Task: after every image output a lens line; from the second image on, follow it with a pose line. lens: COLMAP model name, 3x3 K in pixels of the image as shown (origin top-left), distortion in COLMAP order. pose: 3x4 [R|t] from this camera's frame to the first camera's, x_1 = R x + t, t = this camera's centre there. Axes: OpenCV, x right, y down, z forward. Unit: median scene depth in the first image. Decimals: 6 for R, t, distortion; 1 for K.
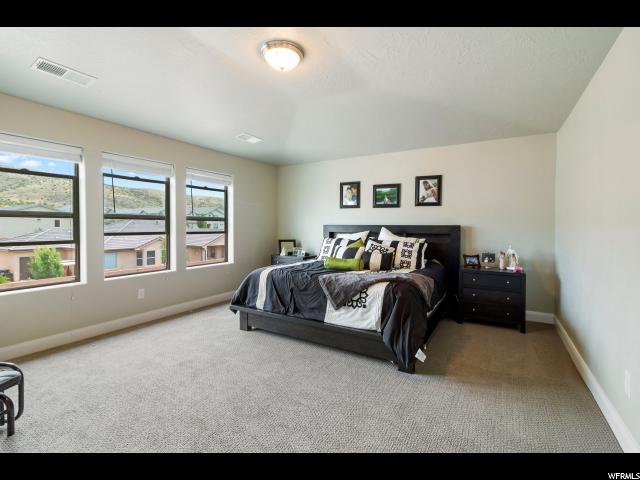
lens RADIAL K [[301.8, 0, 321.2], [0, 301.8, 231.4], [0, 0, 1]] dist [-0.001607, -0.000764]
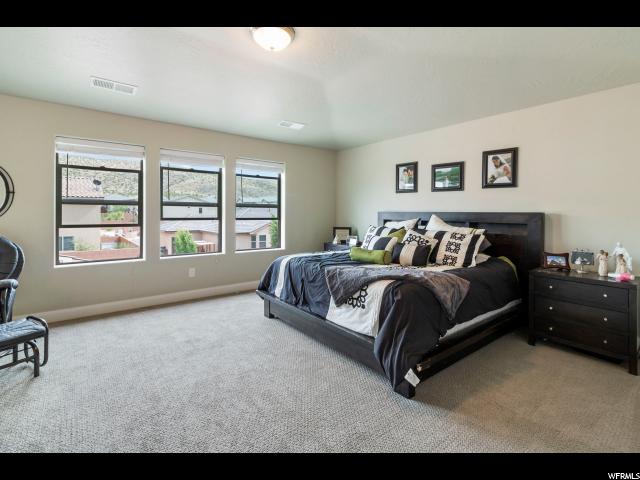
lens RADIAL K [[307.5, 0, 316.2], [0, 307.5, 214.0], [0, 0, 1]] dist [-0.000736, -0.000085]
pose [[0.931480, 0.004917, -0.363760, 0.248026], [-0.010599, 0.999851, -0.013625, 0.000024], [0.363639, 0.016547, 0.931393, 0.101402]]
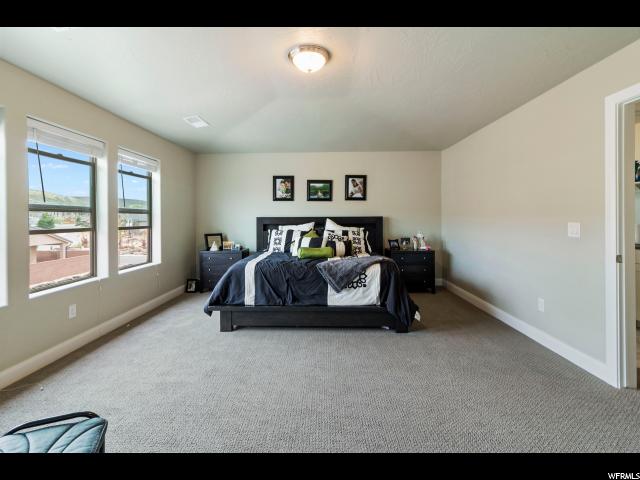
lens RADIAL K [[303.4, 0, 322.6], [0, 303.4, 217.2], [0, 0, 1]] dist [0.000945, -0.000019]
pose [[0.868722, -0.009188, 0.495214, -0.431468], [0.019447, 0.999690, -0.015566, -0.002387], [-0.494917, 0.023153, 0.868632, 0.035181]]
